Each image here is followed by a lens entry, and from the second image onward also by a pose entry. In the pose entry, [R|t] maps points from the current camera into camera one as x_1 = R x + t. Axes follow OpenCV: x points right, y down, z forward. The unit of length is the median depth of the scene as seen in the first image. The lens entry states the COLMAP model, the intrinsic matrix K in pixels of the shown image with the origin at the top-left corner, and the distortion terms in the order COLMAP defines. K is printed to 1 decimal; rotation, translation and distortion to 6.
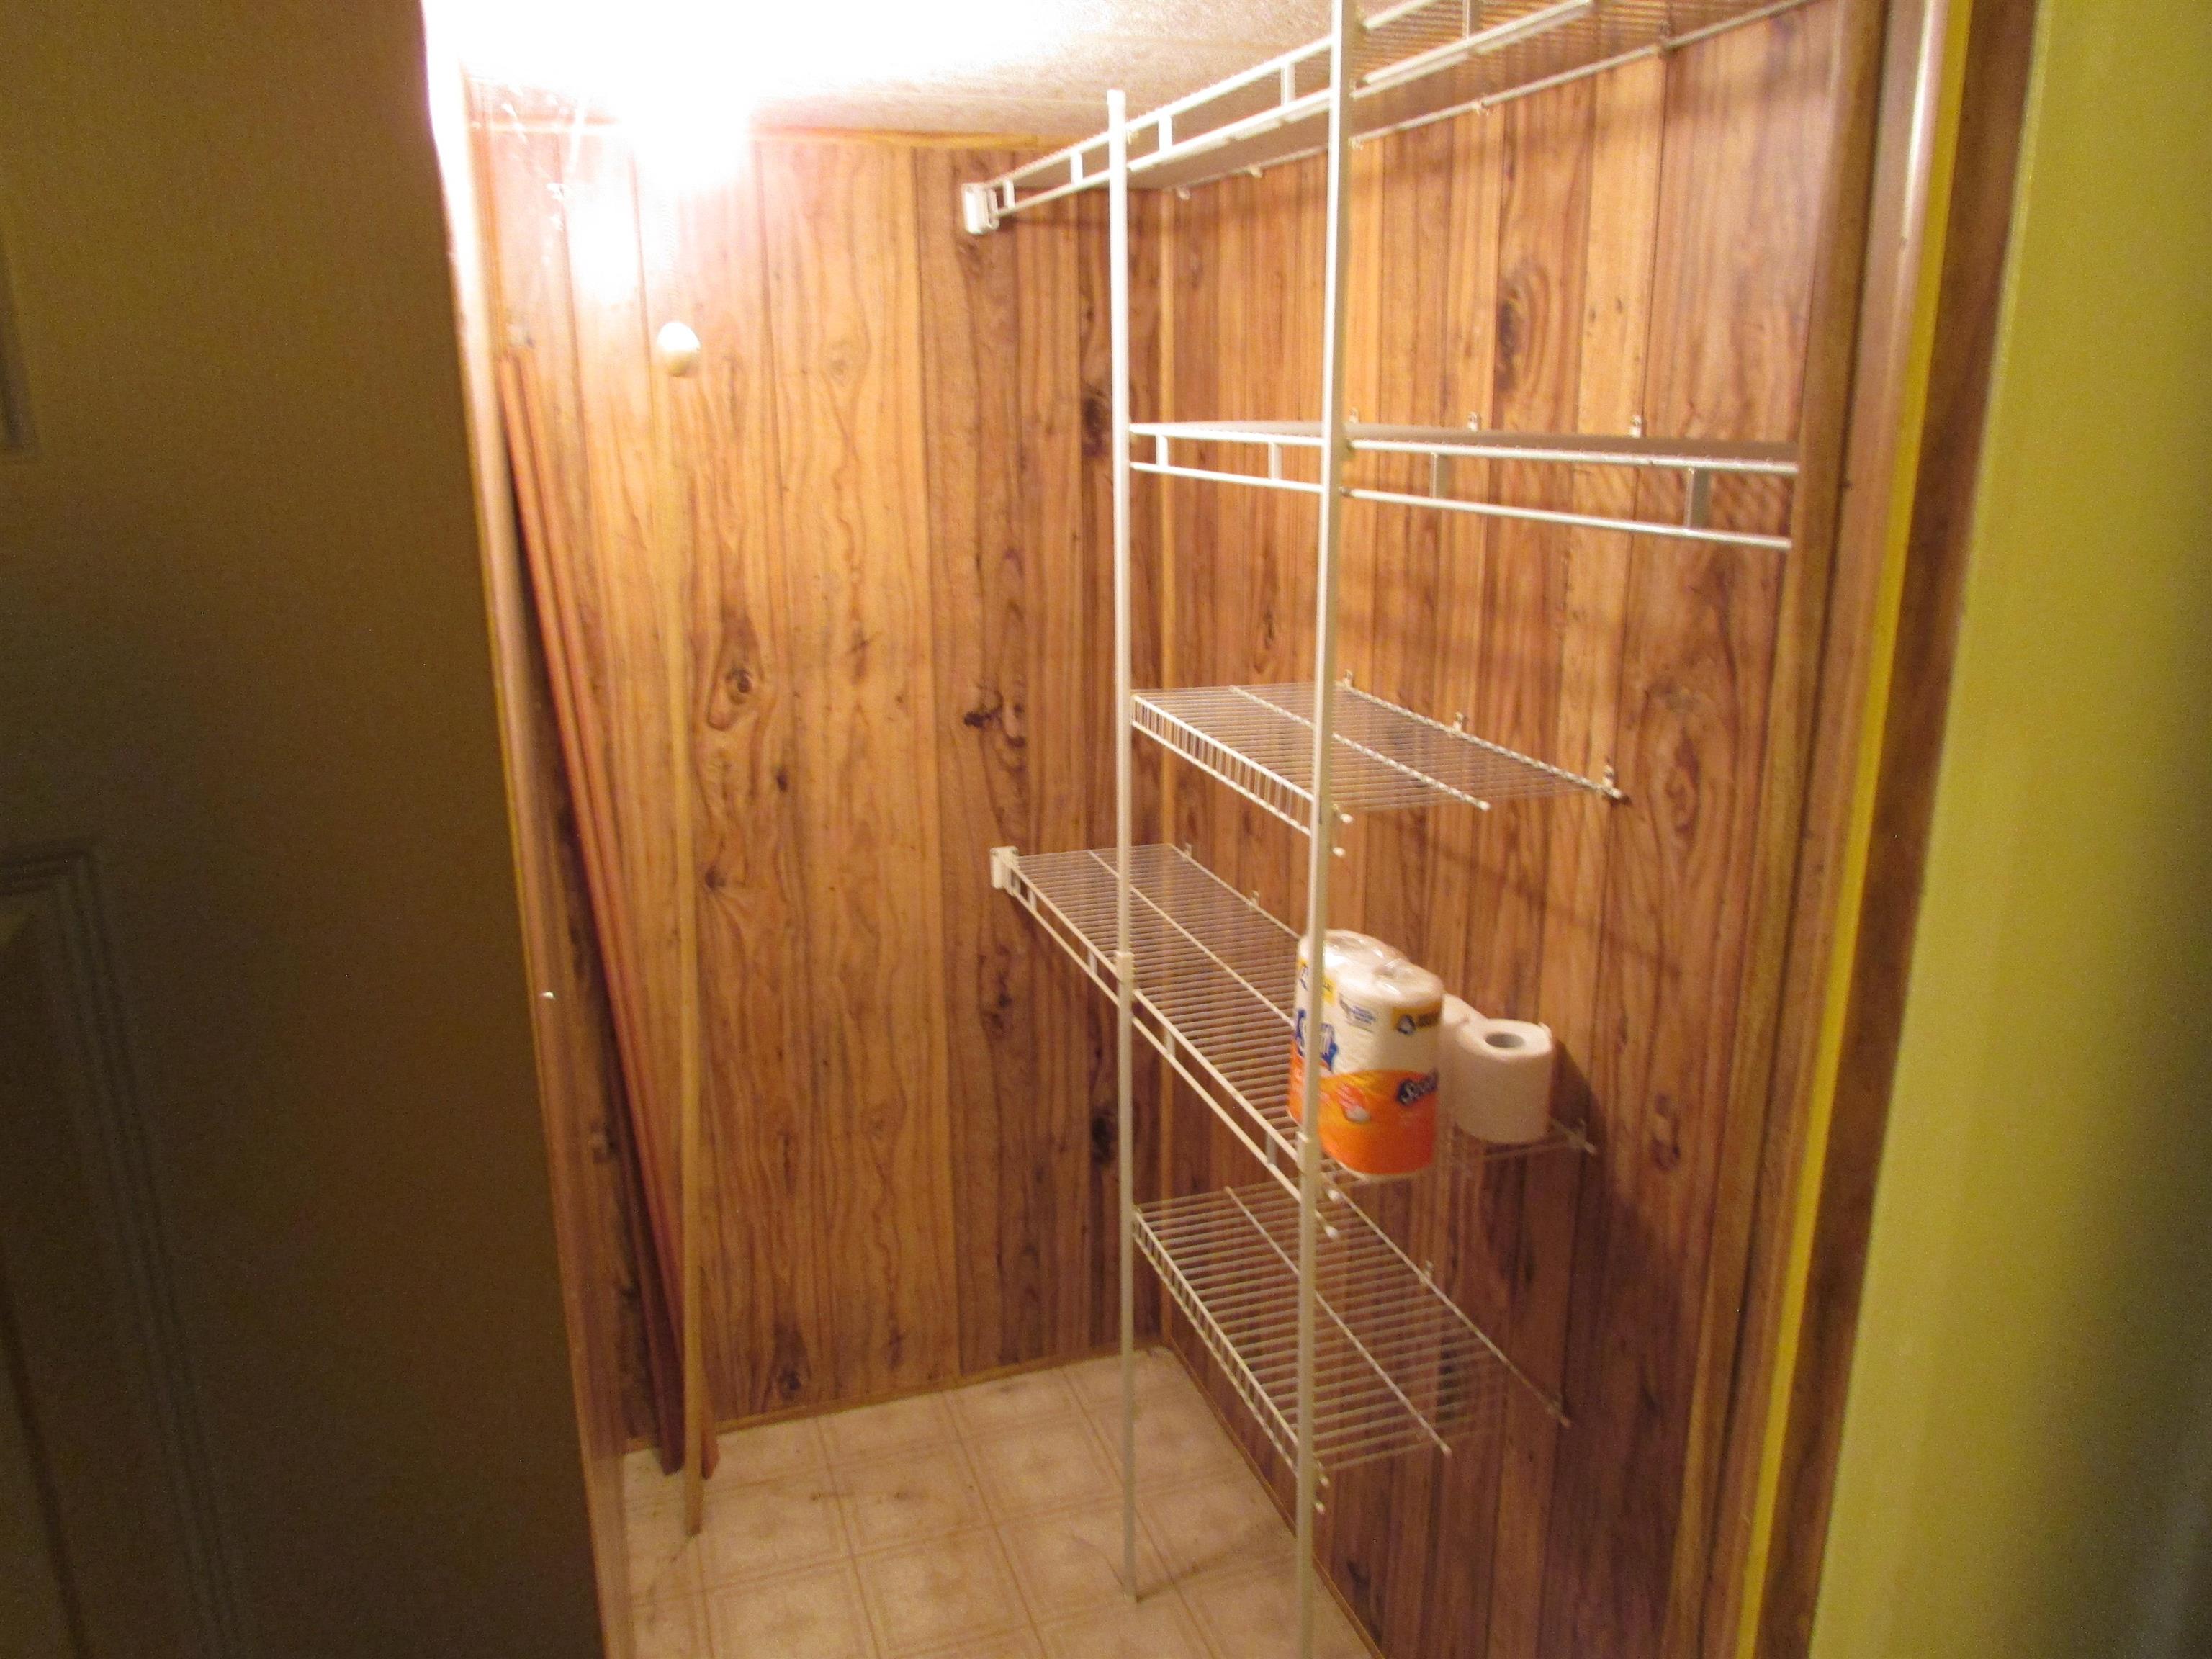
lens RADIAL K [[1577.9, 0, 1106.1], [0, 1577.9, 835.7], [0, 0, 1]] dist [-0.030211, 0.013087]
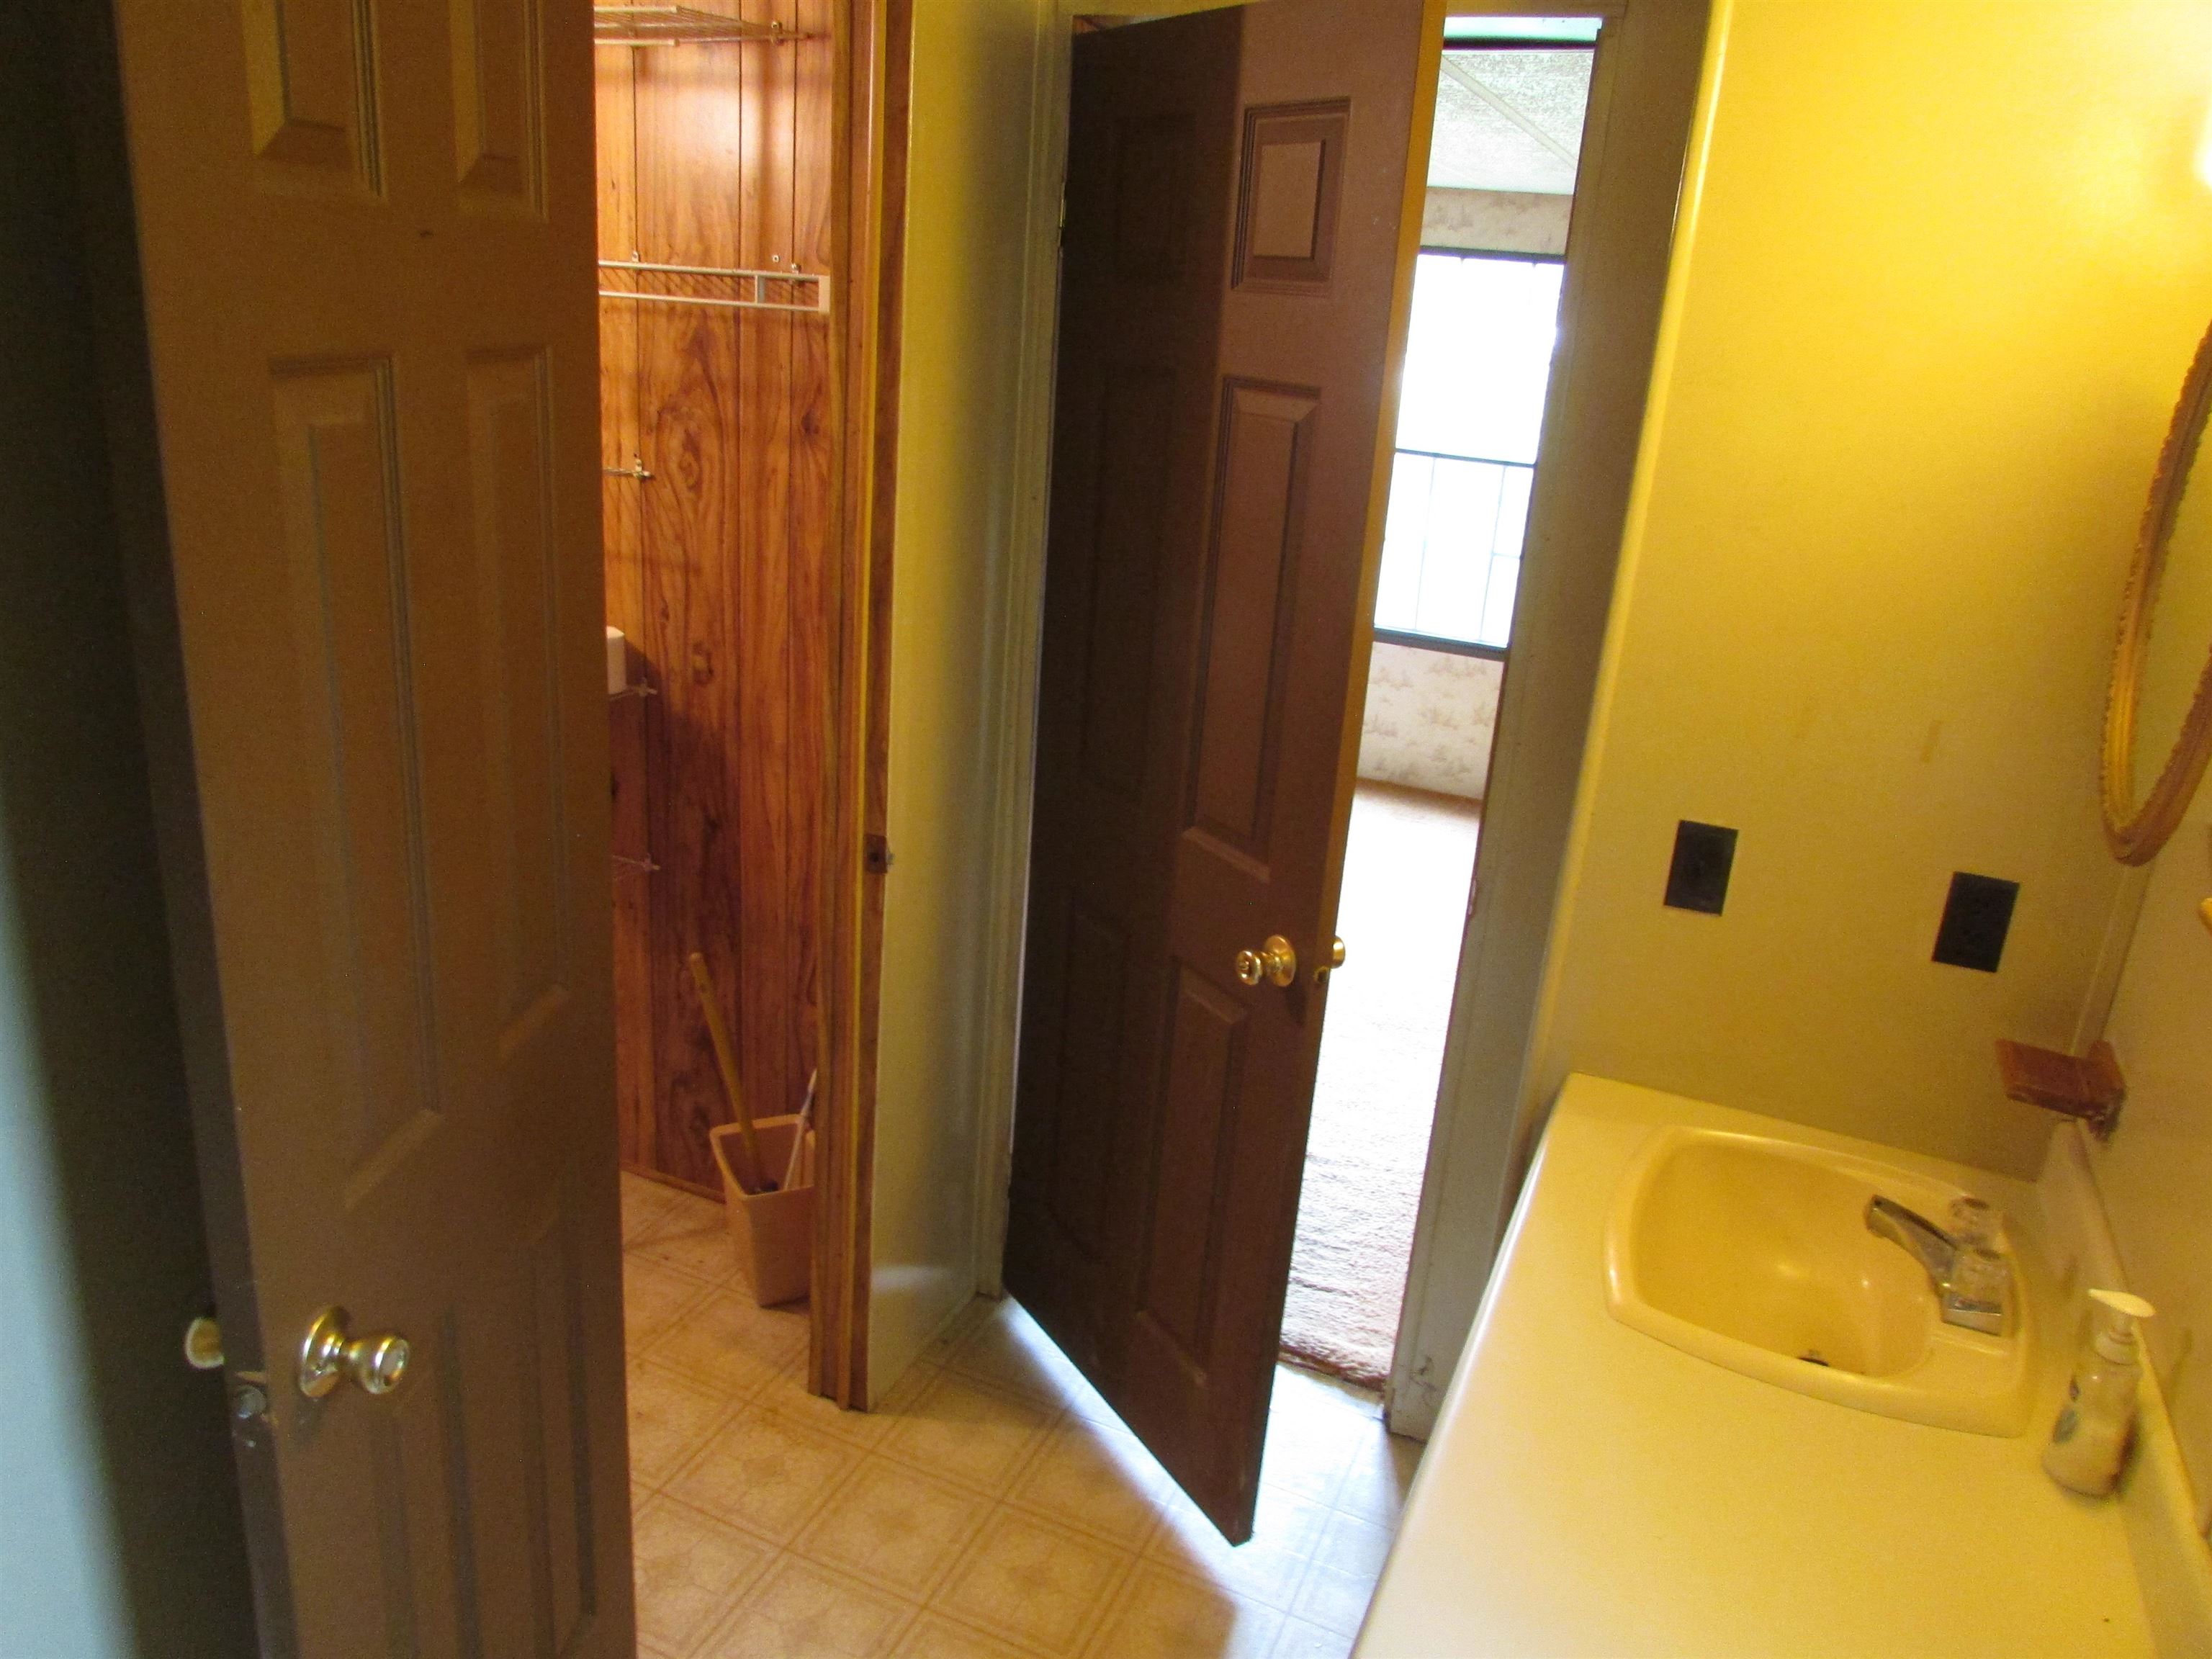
lens RADIAL K [[1577.9, 0, 1111.6], [0, 1577.9, 824.4], [0, 0, 1]] dist [-0.030211, 0.013087]
pose [[0.672648, -0.180438, 0.717626, -0.673761], [0.126337, 0.983578, 0.128890, 0.203871], [-0.729098, 0.003966, 0.684398, -0.587355]]
